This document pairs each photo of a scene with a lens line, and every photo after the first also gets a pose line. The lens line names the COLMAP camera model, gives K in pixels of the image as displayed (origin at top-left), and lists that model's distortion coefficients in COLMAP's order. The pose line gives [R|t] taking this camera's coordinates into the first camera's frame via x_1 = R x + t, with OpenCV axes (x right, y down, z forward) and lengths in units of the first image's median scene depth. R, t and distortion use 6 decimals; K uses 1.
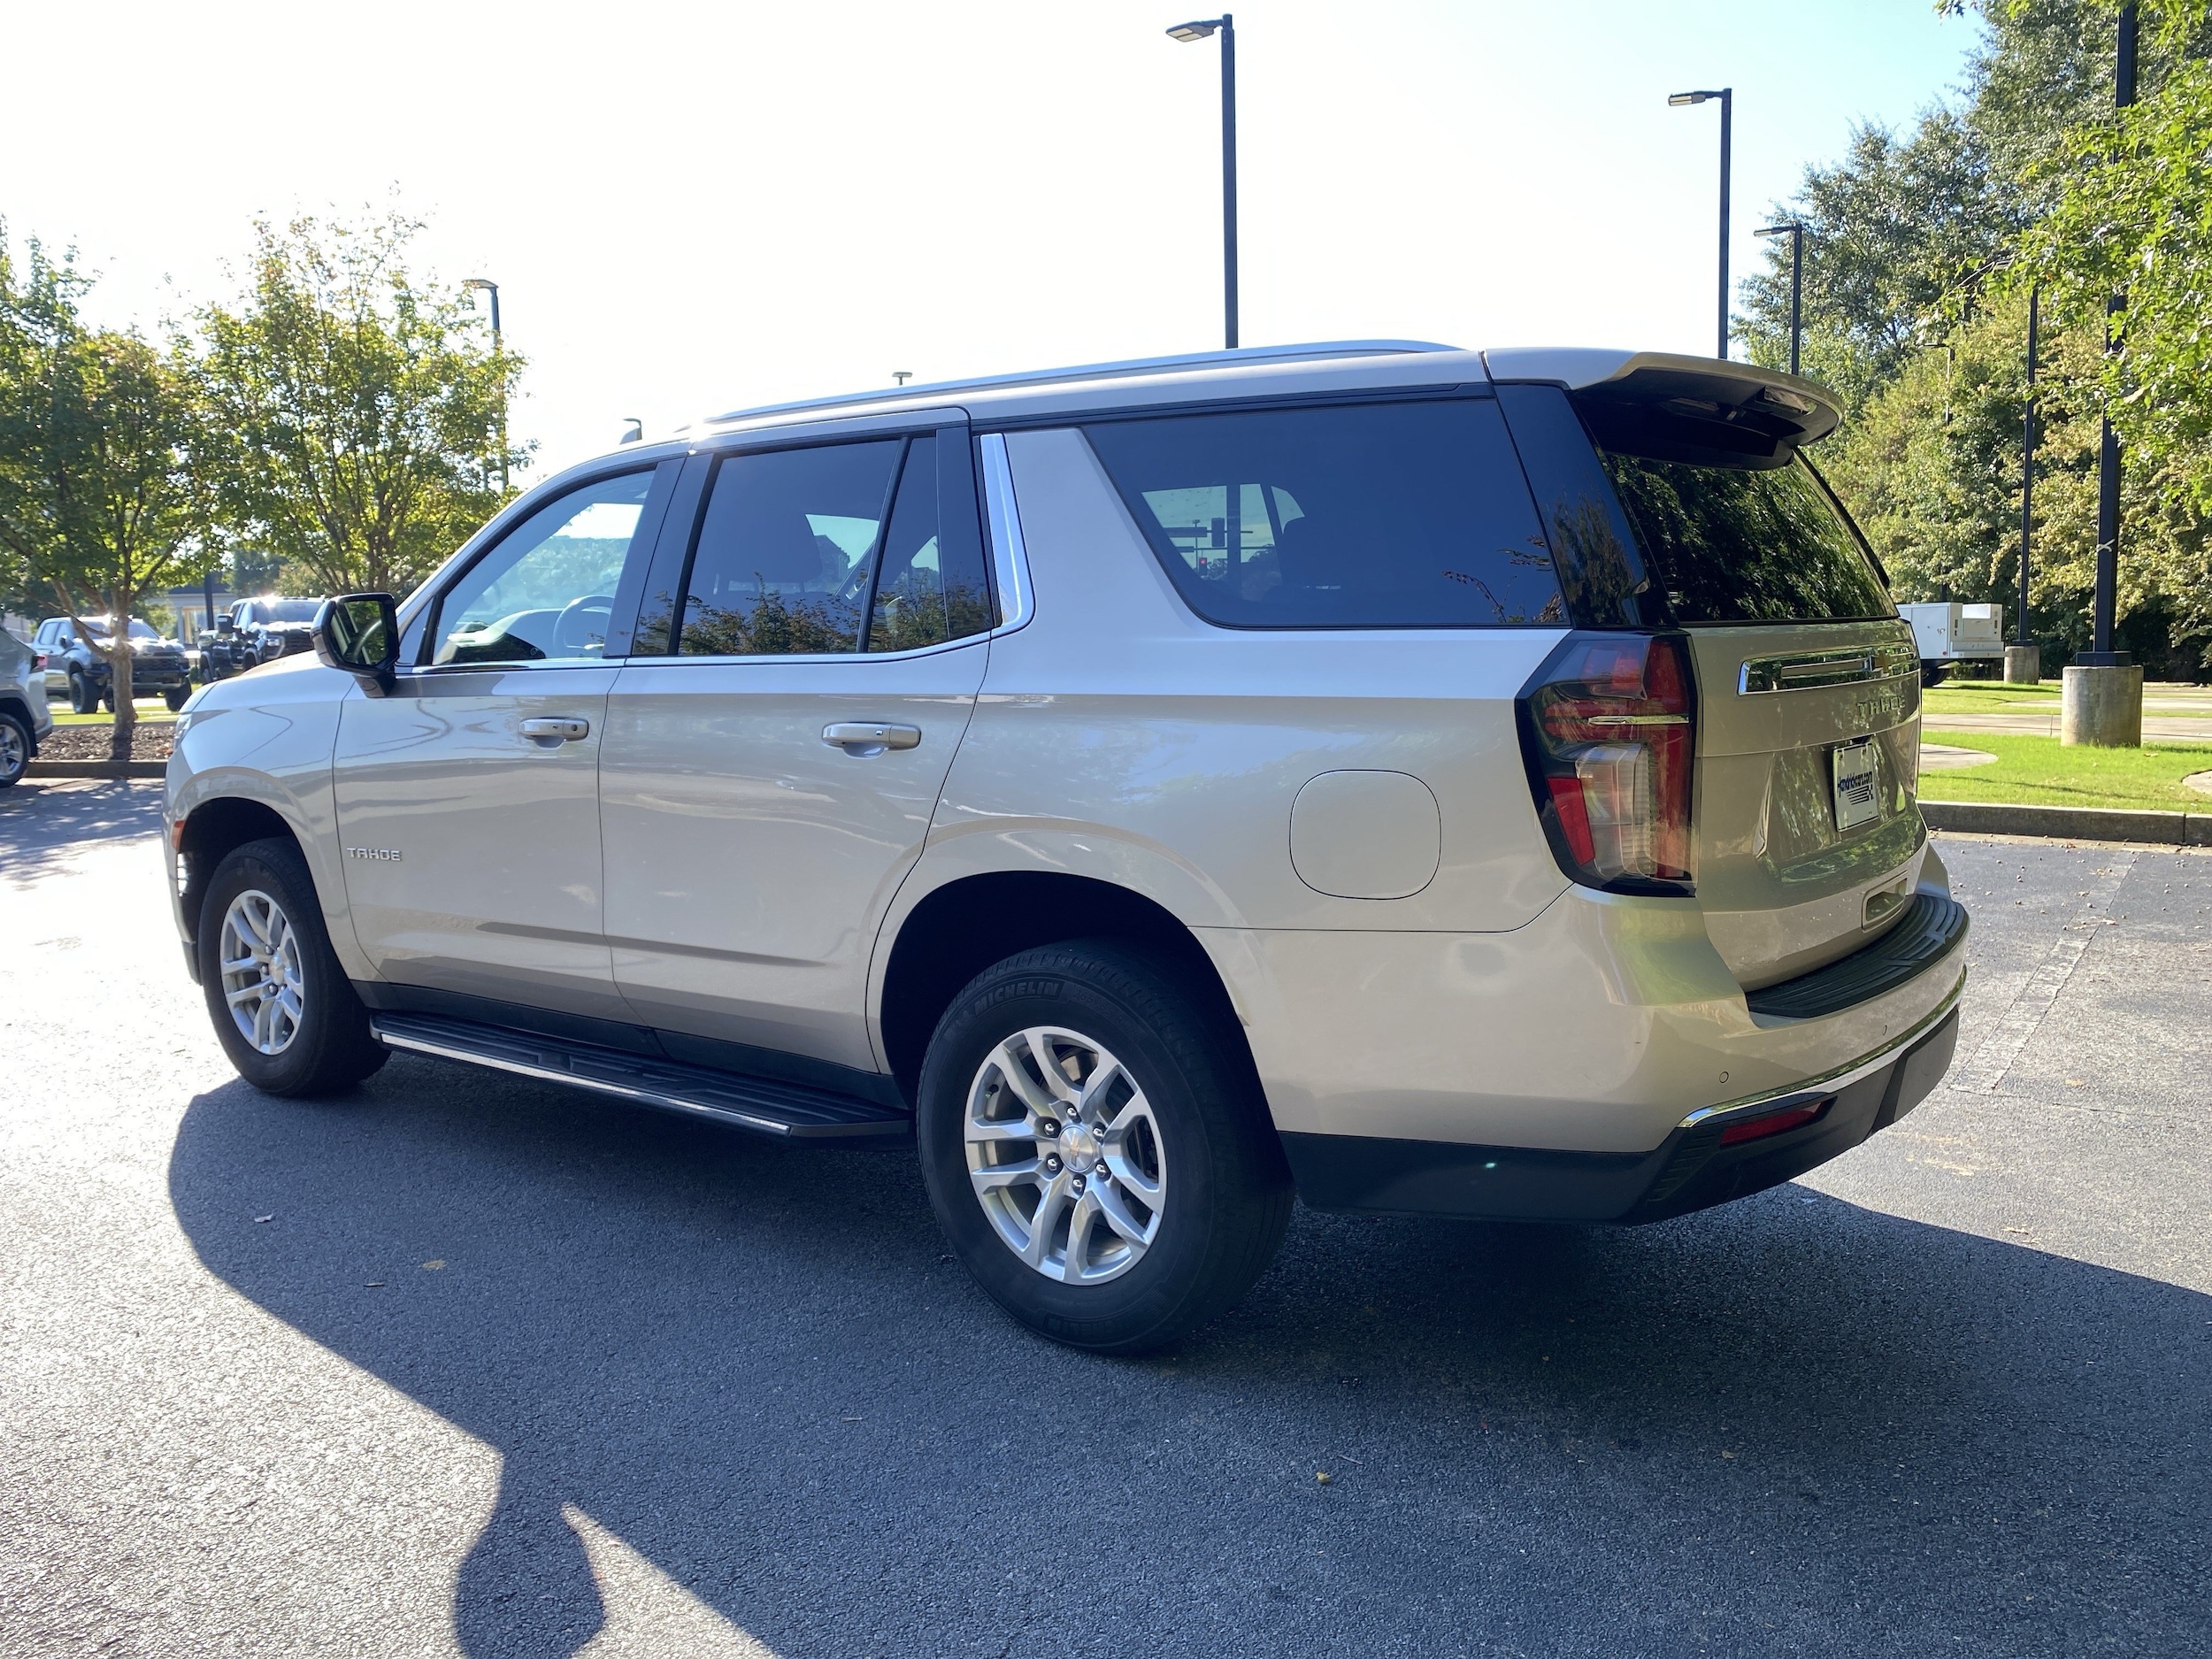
lens RADIAL K [[1687.4, 0, 1100.9], [0, 1687.4, 824.8], [0, 0, 1]] dist [0.024858, -0.020083]
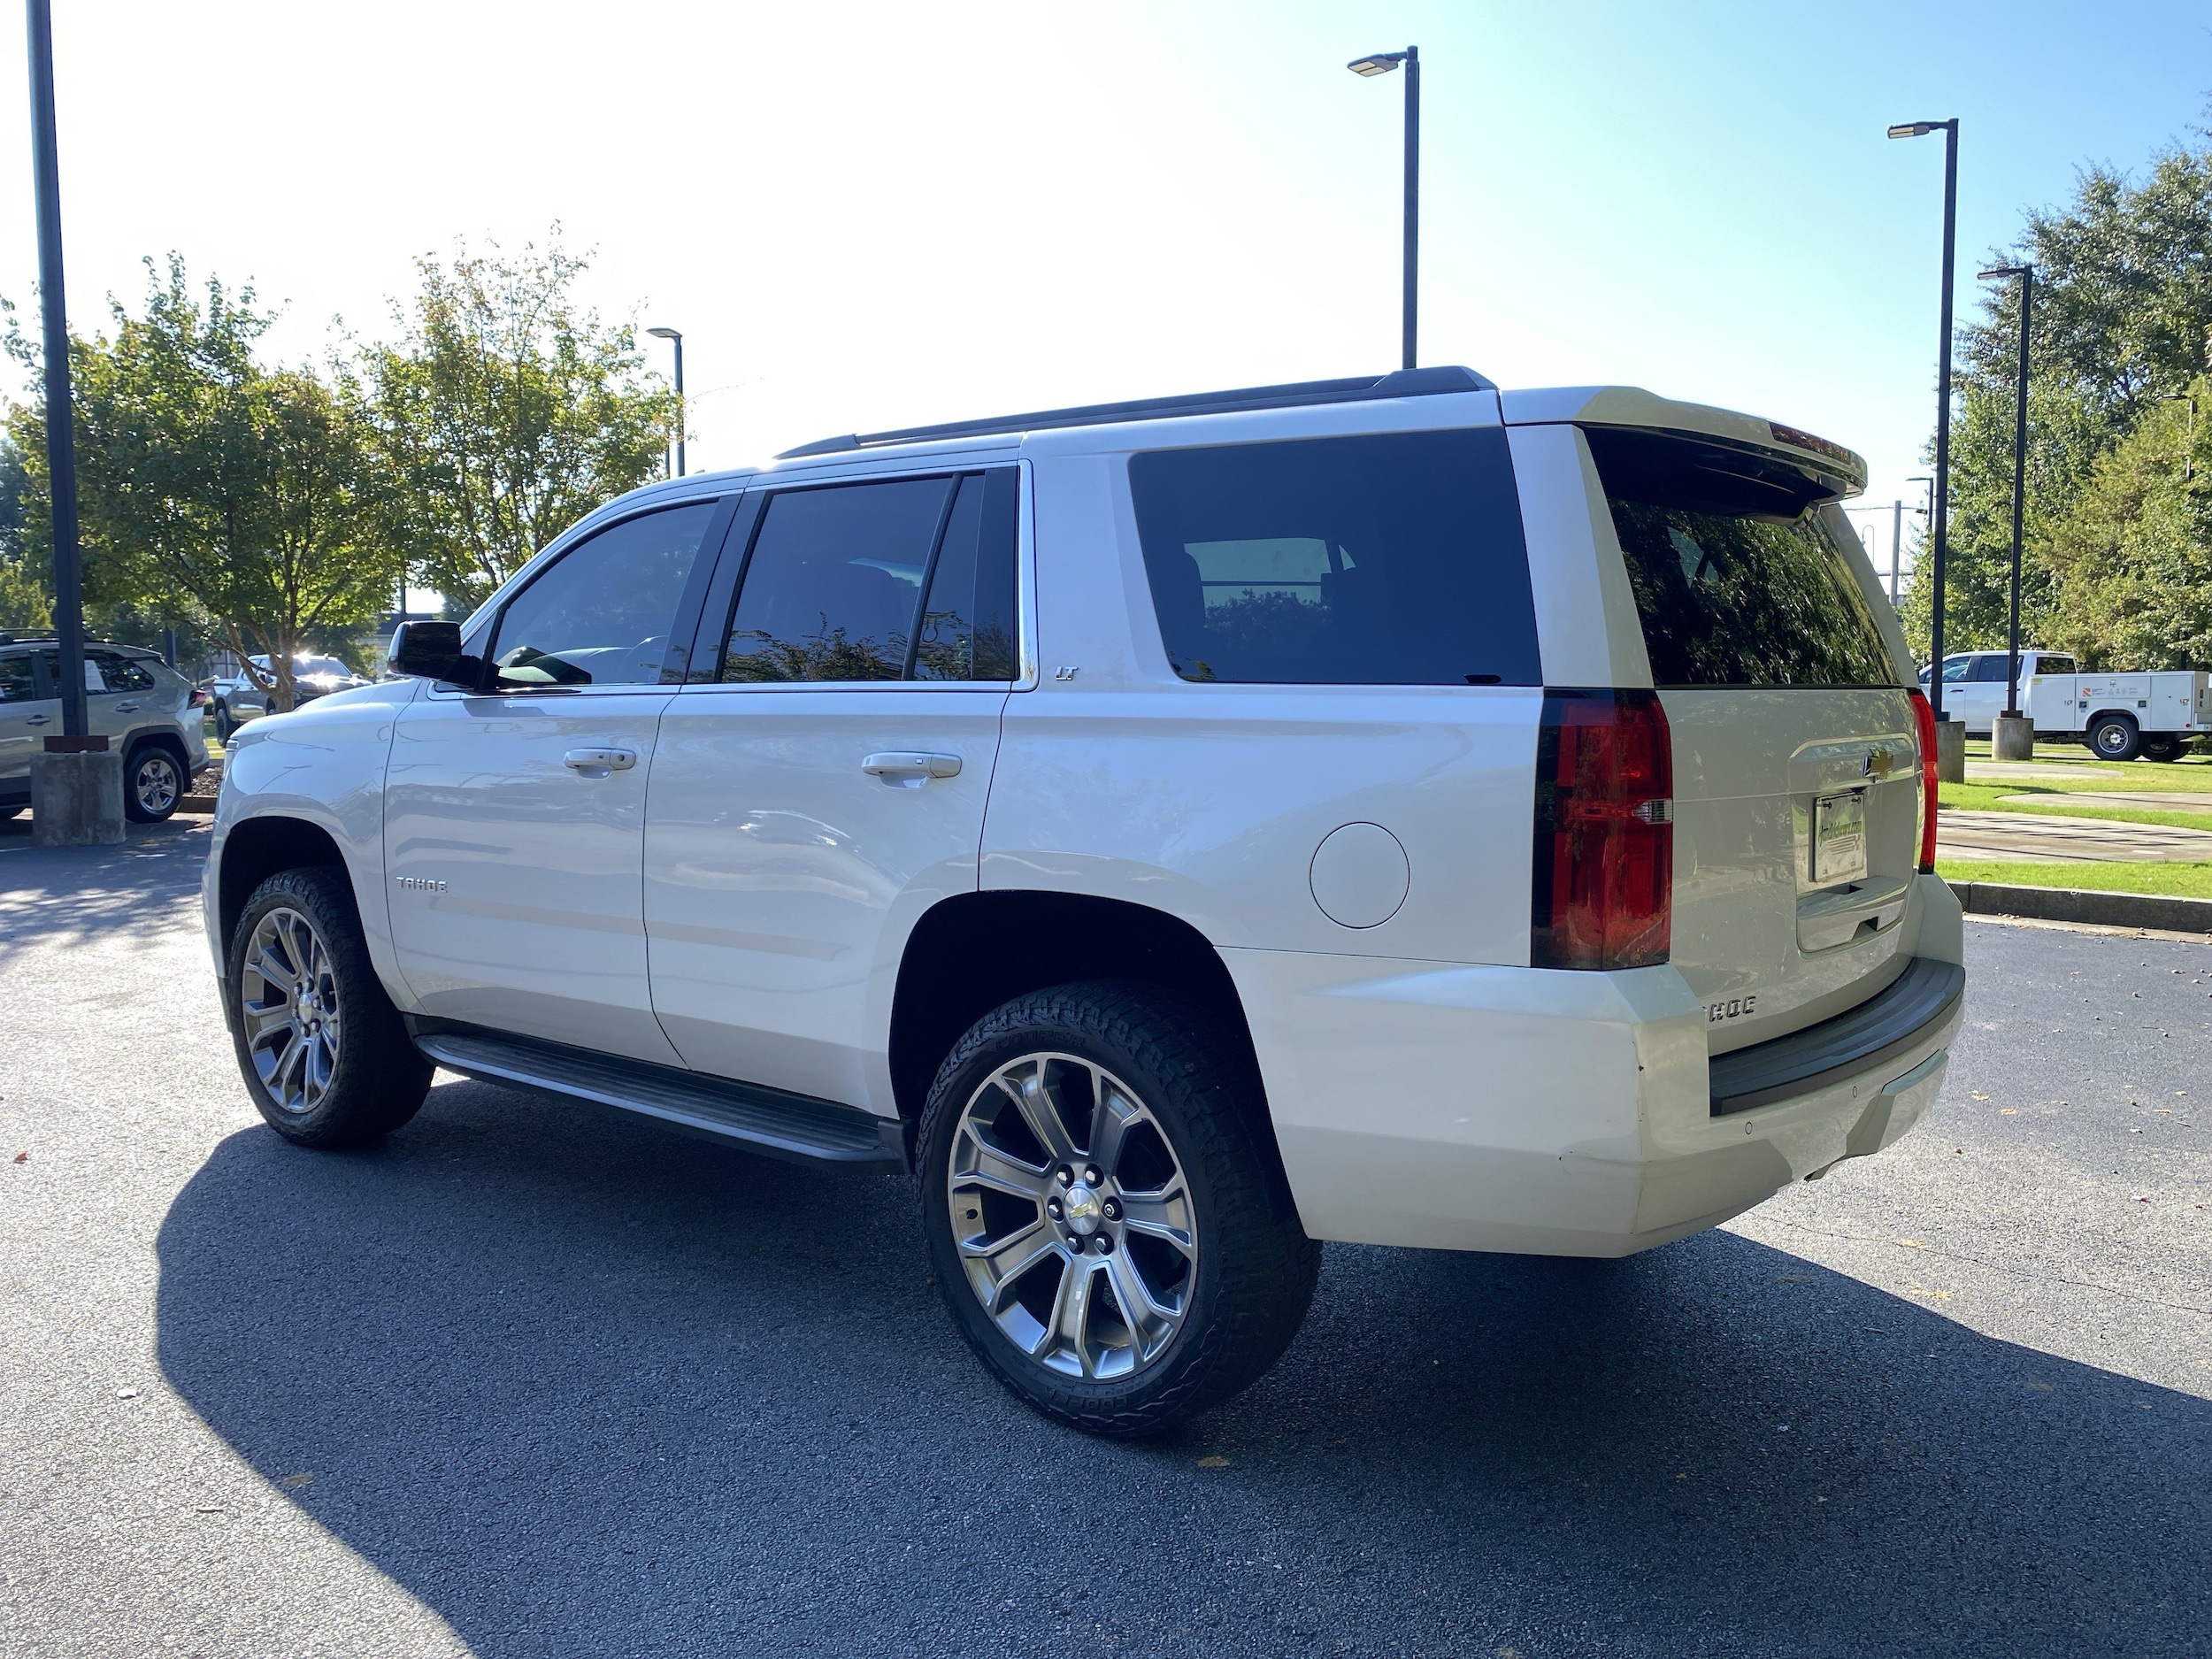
lens RADIAL K [[1687.4, 0, 1116.5], [0, 1687.4, 819.0], [0, 0, 1]] dist [0.024858, -0.020083]
pose [[0.995259, 0.025626, -0.093823, 0.010005], [-0.028794, 0.999055, -0.032568, -0.006245], [0.092900, 0.035115, 0.995056, 0.049364]]
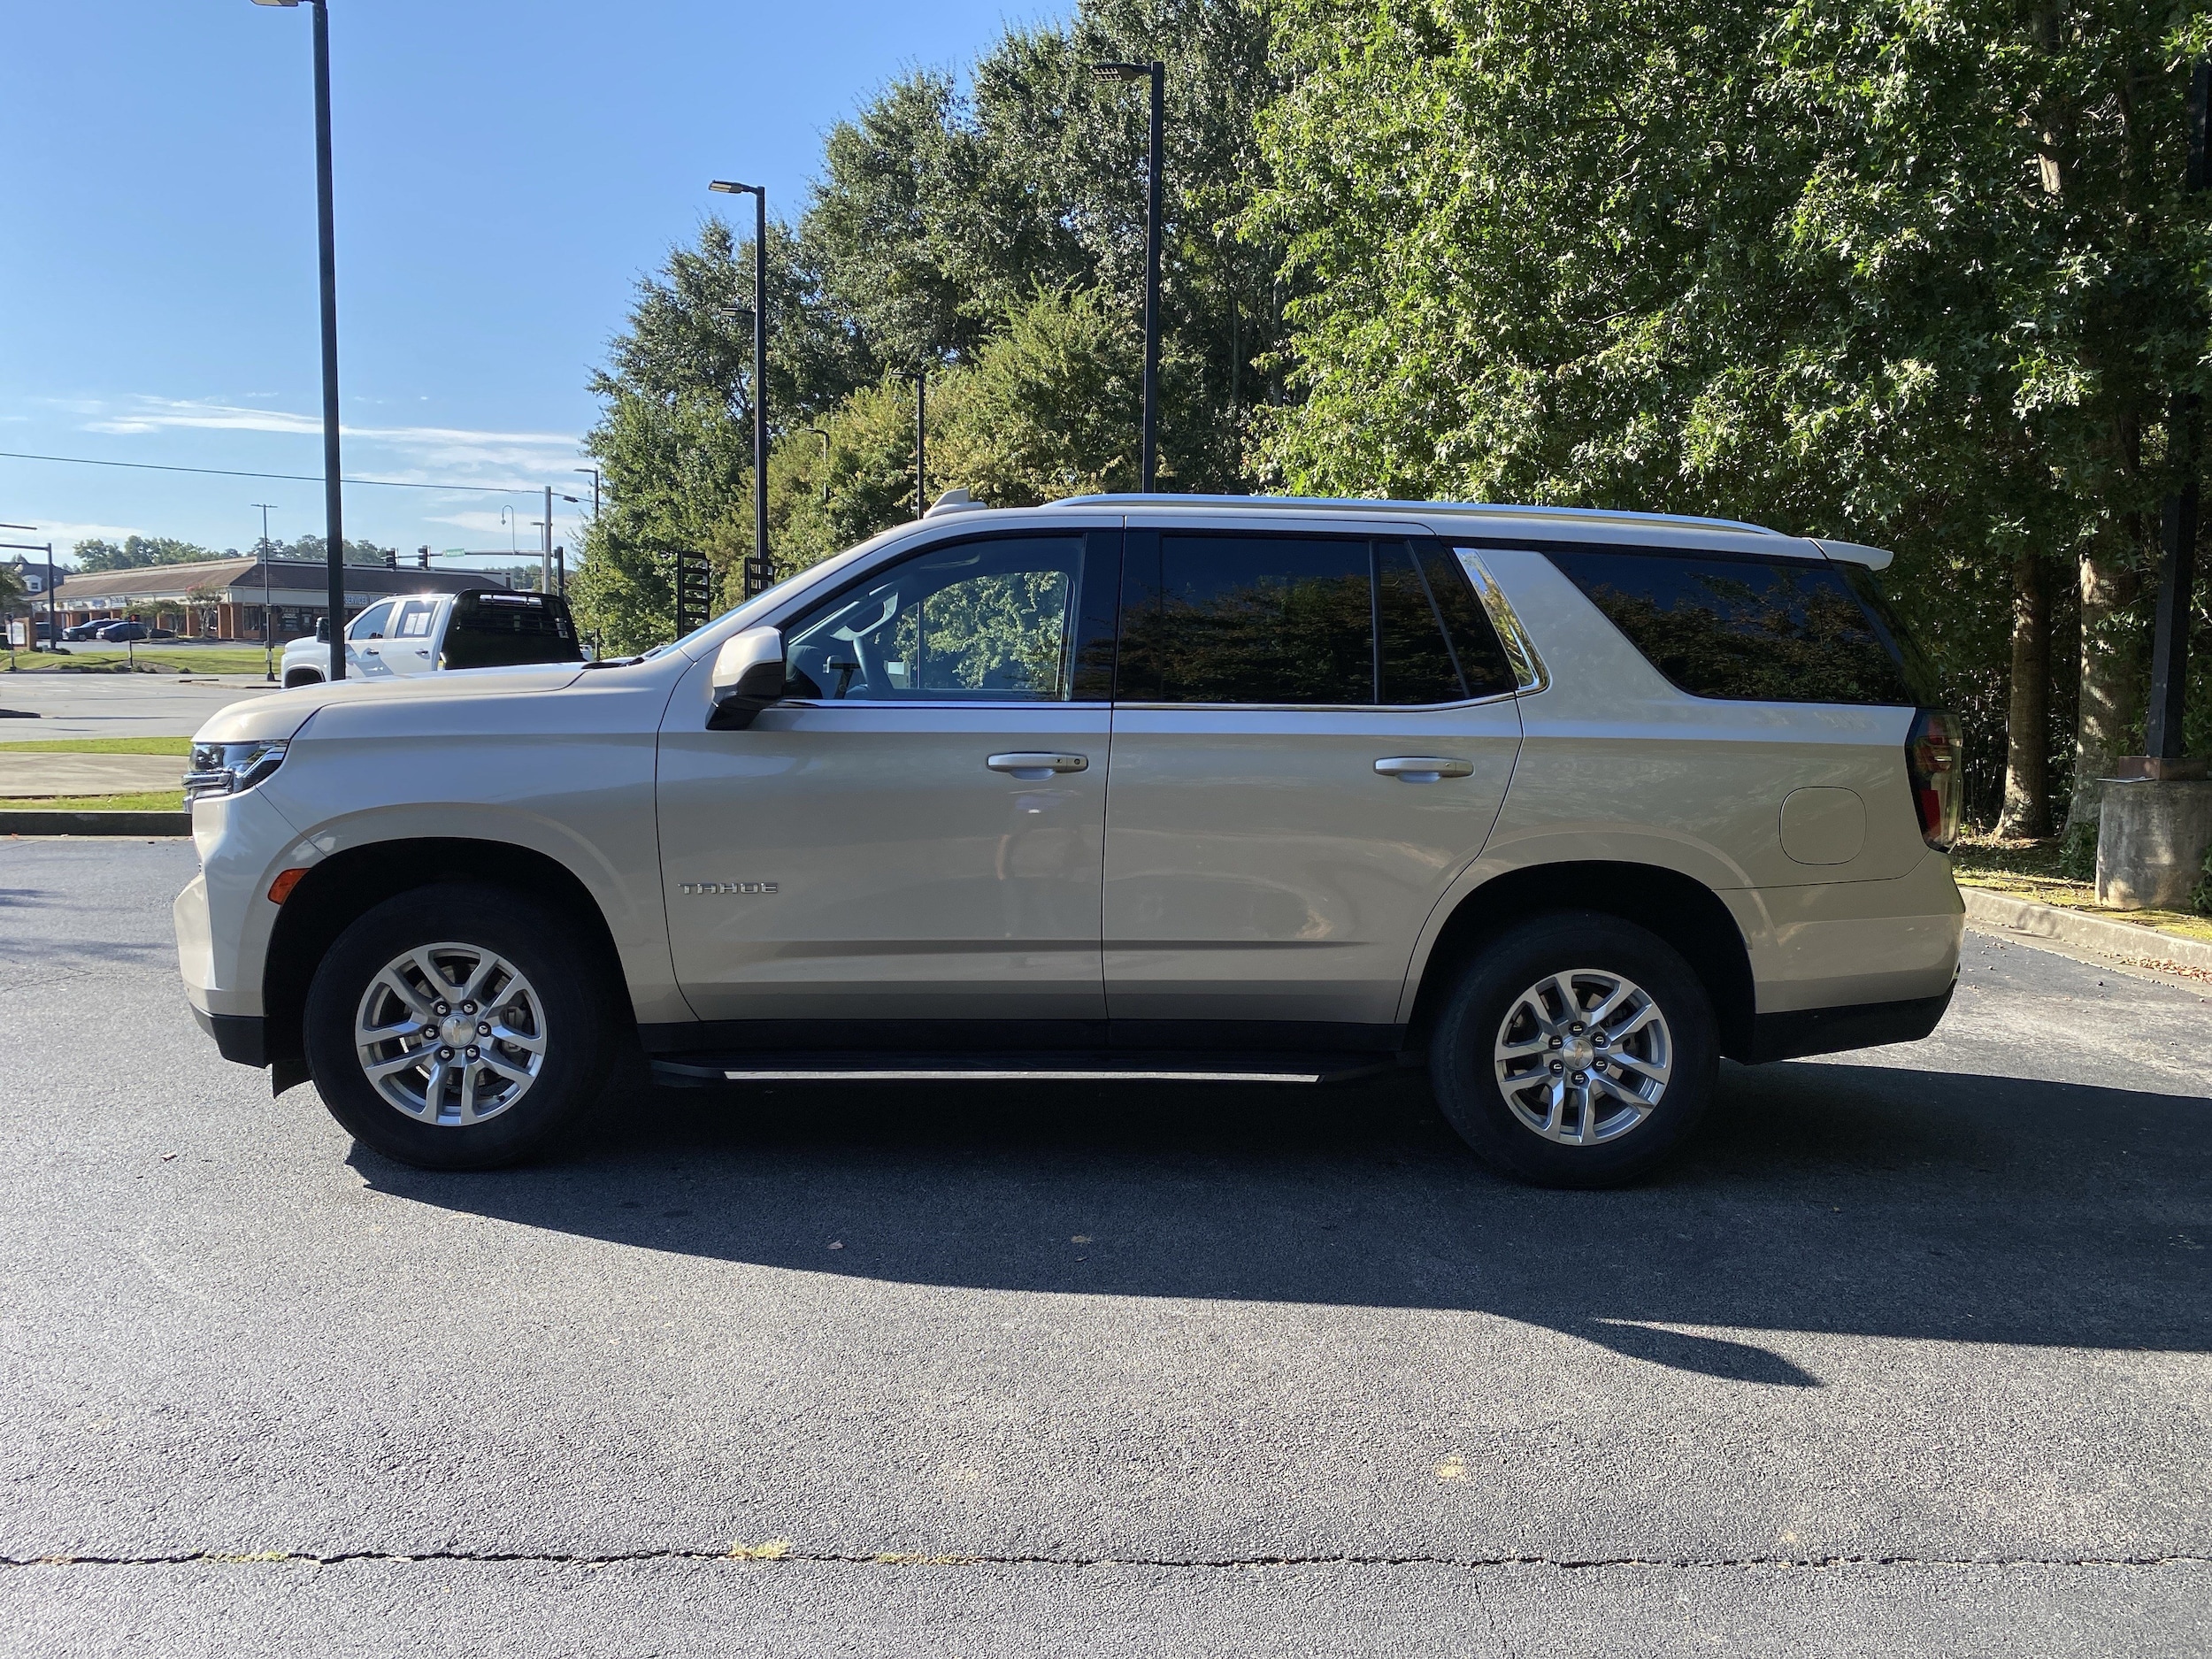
lens RADIAL K [[1687.4, 0, 1127.3], [0, 1687.4, 831.7], [0, 0, 1]] dist [0.024858, -0.020083]
pose [[0.757689, -0.020563, 0.652291, -0.223005], [0.032435, 0.999455, -0.006170, -0.000370], [-0.651809, 0.025832, 0.757943, 0.025881]]
